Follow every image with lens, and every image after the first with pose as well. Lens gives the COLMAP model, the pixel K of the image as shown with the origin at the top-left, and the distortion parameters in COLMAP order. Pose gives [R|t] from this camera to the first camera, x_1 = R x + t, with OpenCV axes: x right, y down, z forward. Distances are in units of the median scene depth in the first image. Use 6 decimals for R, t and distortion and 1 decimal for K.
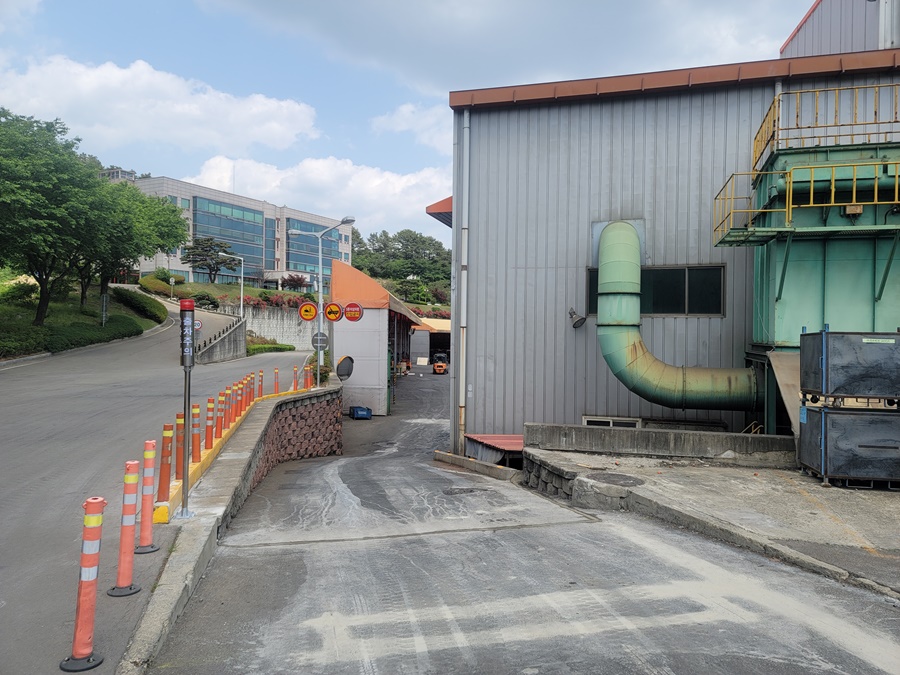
lens RADIAL K [[661.7, 0, 449.4], [0, 661.7, 345.3], [0, 0, 1]] dist [0.115729, -0.105589]
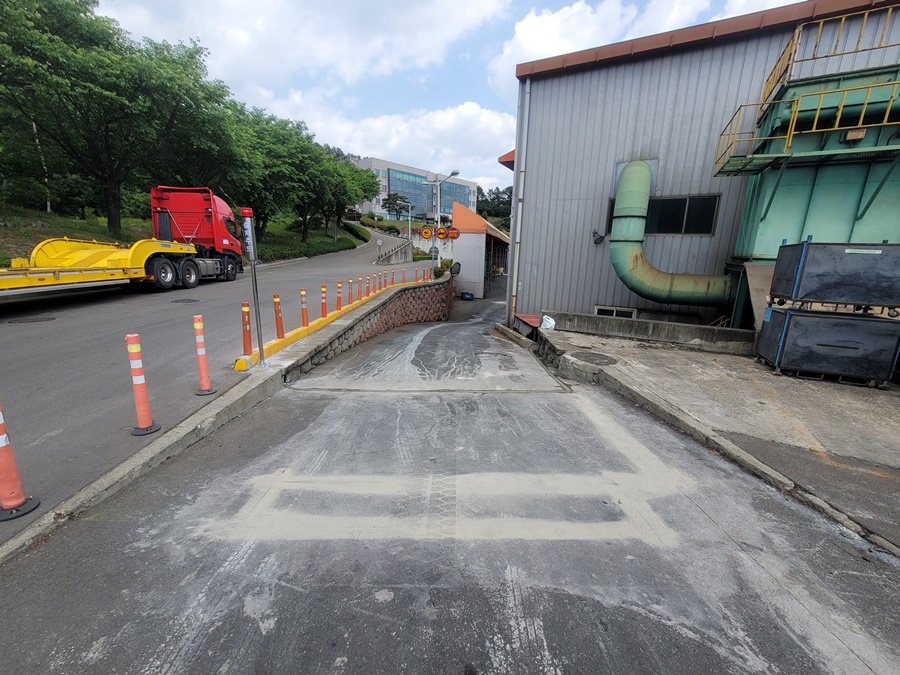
lens RADIAL K [[360.9, 0, 451.8], [0, 360.9, 339.5], [0, 0, 1]] dist [0.000956, 0.001056]
pose [[0.973692, 0.067231, -0.217726, 0.081025], [-0.017662, 0.974877, 0.222043, 0.008679], [0.227184, -0.212355, 0.950417, 0.174204]]
